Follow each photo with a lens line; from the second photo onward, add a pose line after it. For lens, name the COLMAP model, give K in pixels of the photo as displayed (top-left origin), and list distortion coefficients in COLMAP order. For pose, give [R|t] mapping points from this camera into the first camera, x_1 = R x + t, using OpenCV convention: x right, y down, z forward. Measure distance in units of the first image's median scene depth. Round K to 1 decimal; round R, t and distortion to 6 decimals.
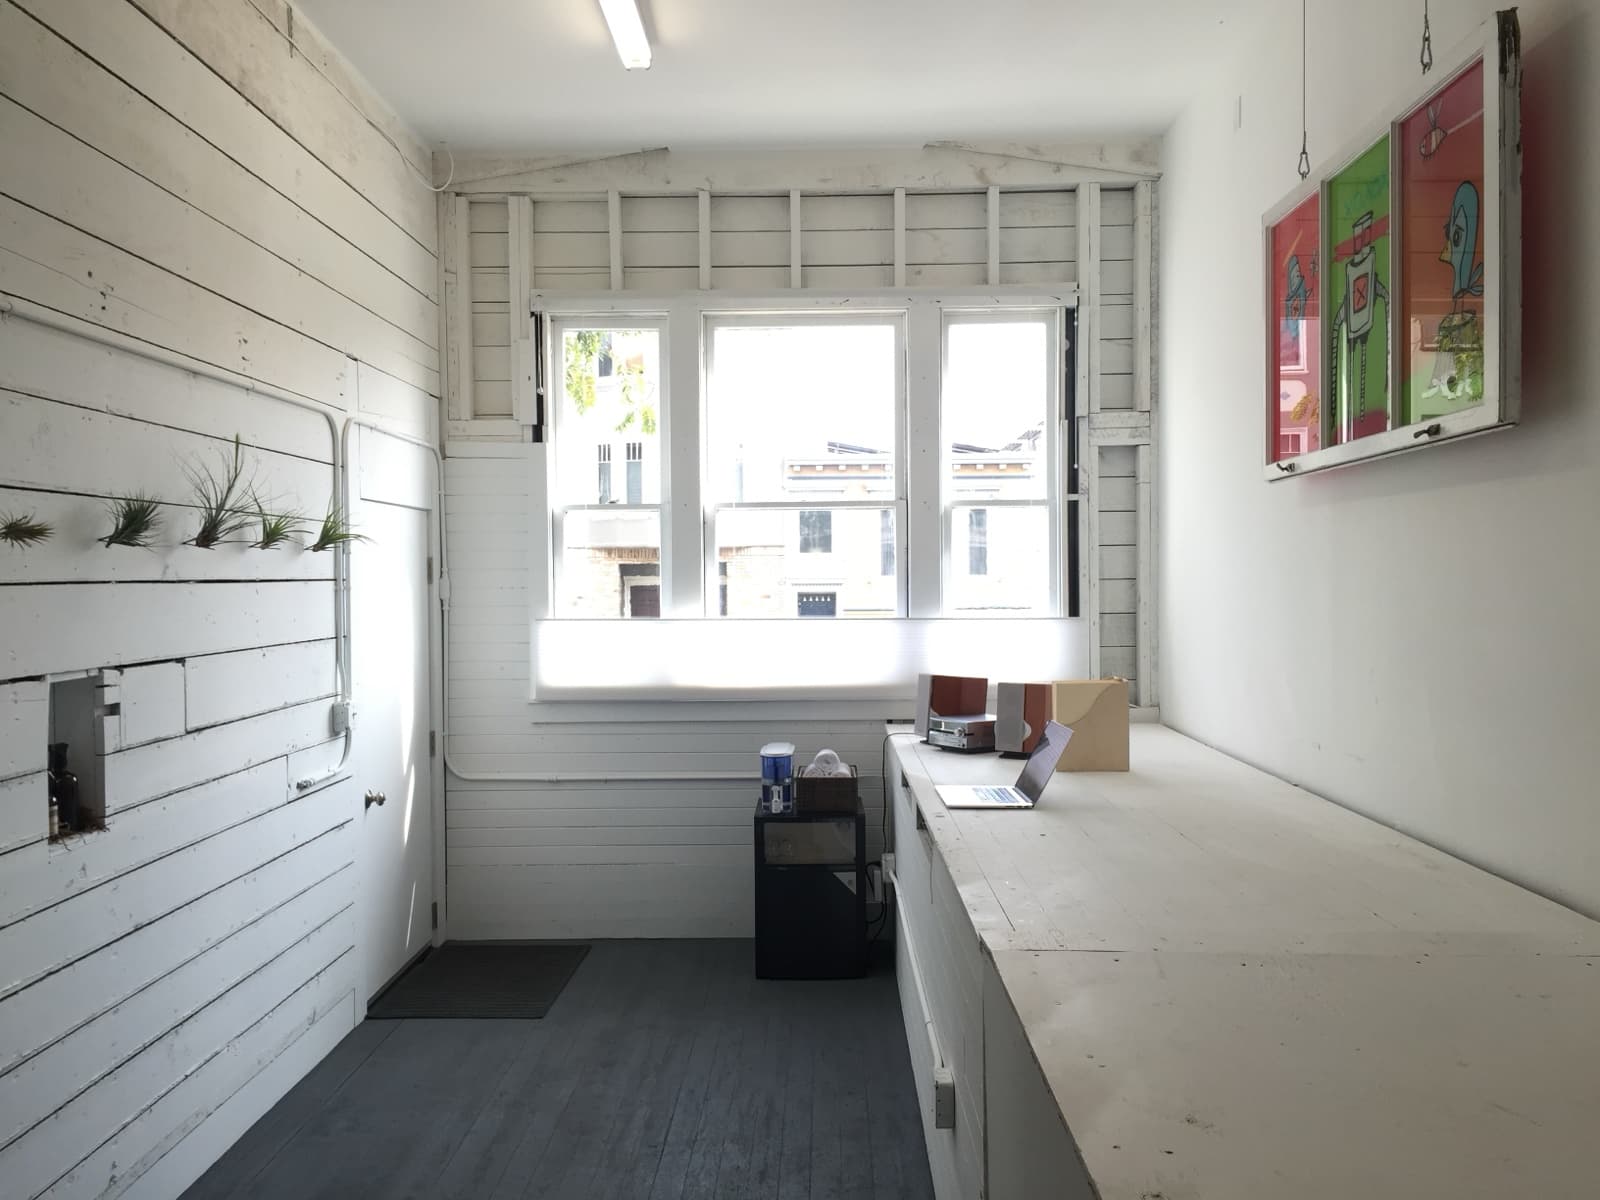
lens RADIAL K [[1452.2, 0, 798.2], [0, 1452.2, 600.8], [0, 0, 1]] dist [0.090596, 0.007480]
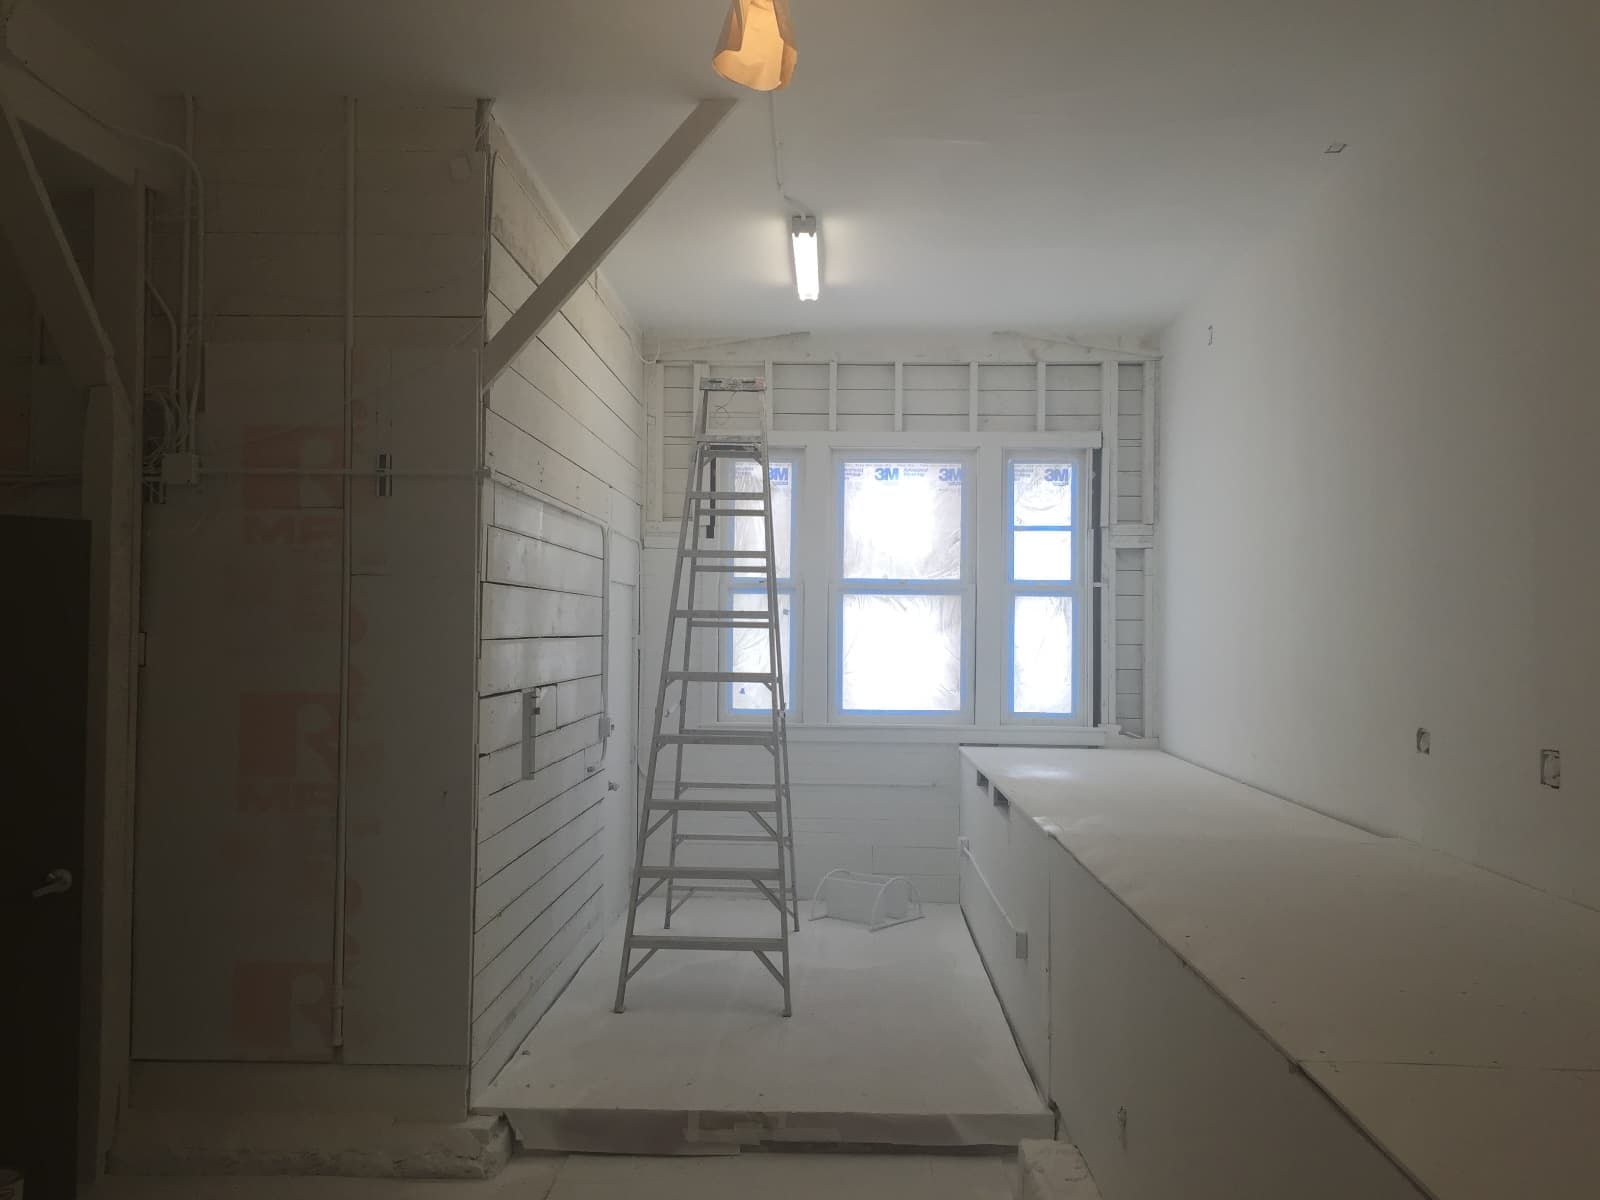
lens RADIAL K [[1452.2, 0, 797.2], [0, 1452.2, 595.0], [0, 0, 1]] dist [0.090596, 0.007480]
pose [[0.999720, 0.018705, -0.014526, -0.075009], [-0.019294, 0.998950, -0.041558, 0.001560], [0.013733, 0.041826, 0.999031, -0.382009]]
